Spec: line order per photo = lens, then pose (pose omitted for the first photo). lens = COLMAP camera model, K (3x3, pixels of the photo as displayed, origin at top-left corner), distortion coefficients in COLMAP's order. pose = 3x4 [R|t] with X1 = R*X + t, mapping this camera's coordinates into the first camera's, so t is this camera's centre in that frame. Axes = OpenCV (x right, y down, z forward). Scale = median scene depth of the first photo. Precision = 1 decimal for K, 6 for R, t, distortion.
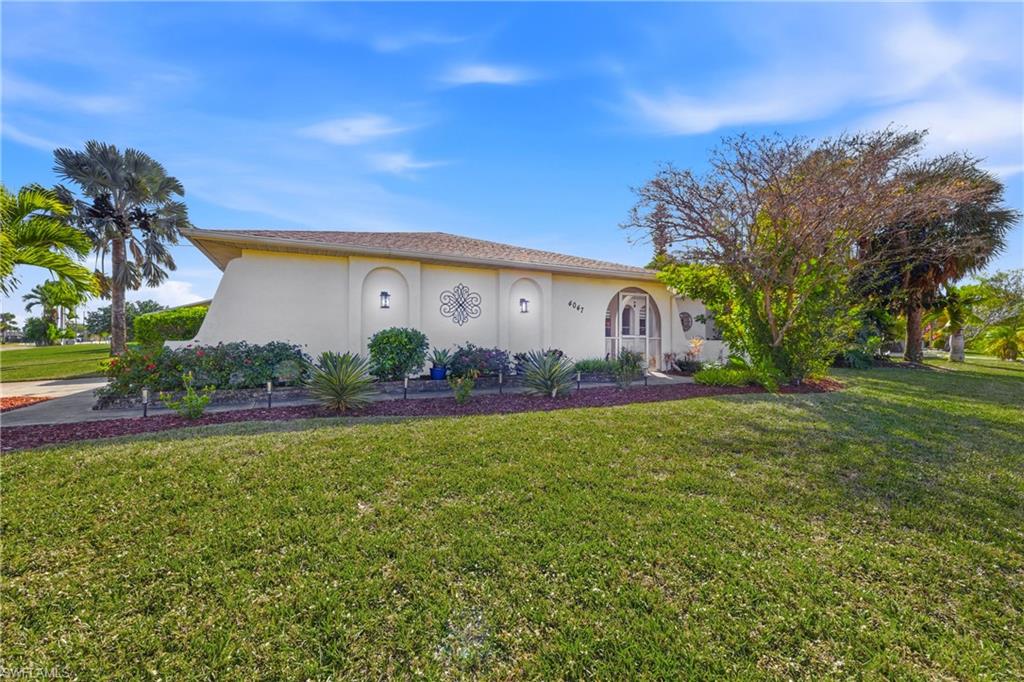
lens RADIAL K [[428.9, 0, 514.3], [0, 428.9, 337.1], [0, 0, 1]] dist [0.002912, -0.000310]
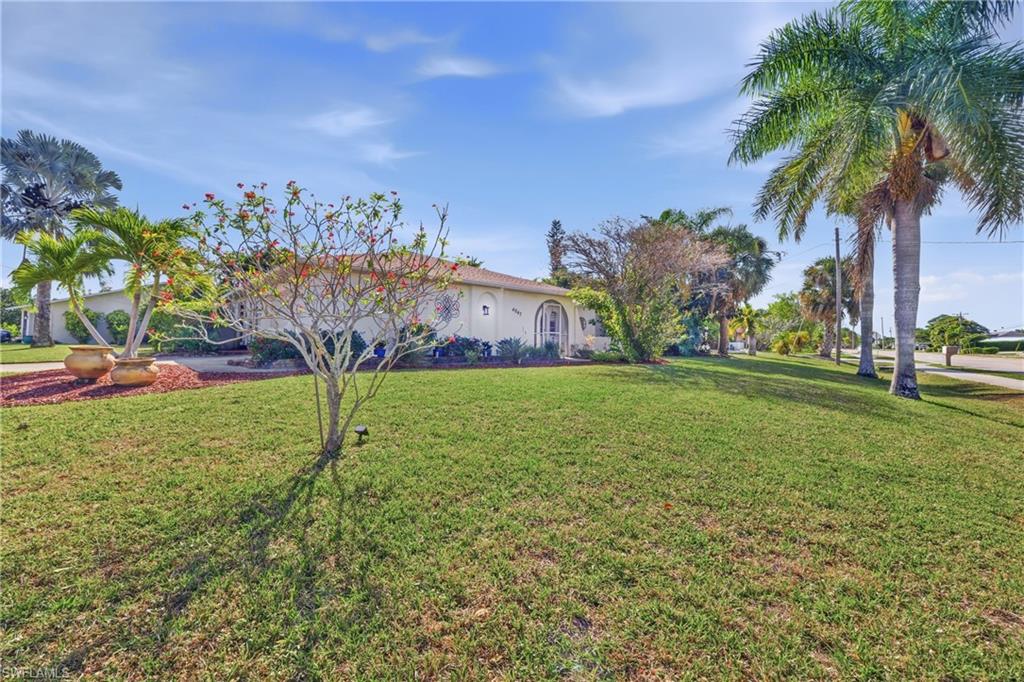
lens RADIAL K [[428.9, 0, 514.3], [0, 428.9, 337.1], [0, 0, 1]] dist [0.002912, -0.000310]
pose [[0.969942, 0.013940, 0.242935, -0.233245], [-0.013451, 0.999903, -0.003671, 0.023115], [-0.242963, 0.000293, 0.970036, -0.460777]]
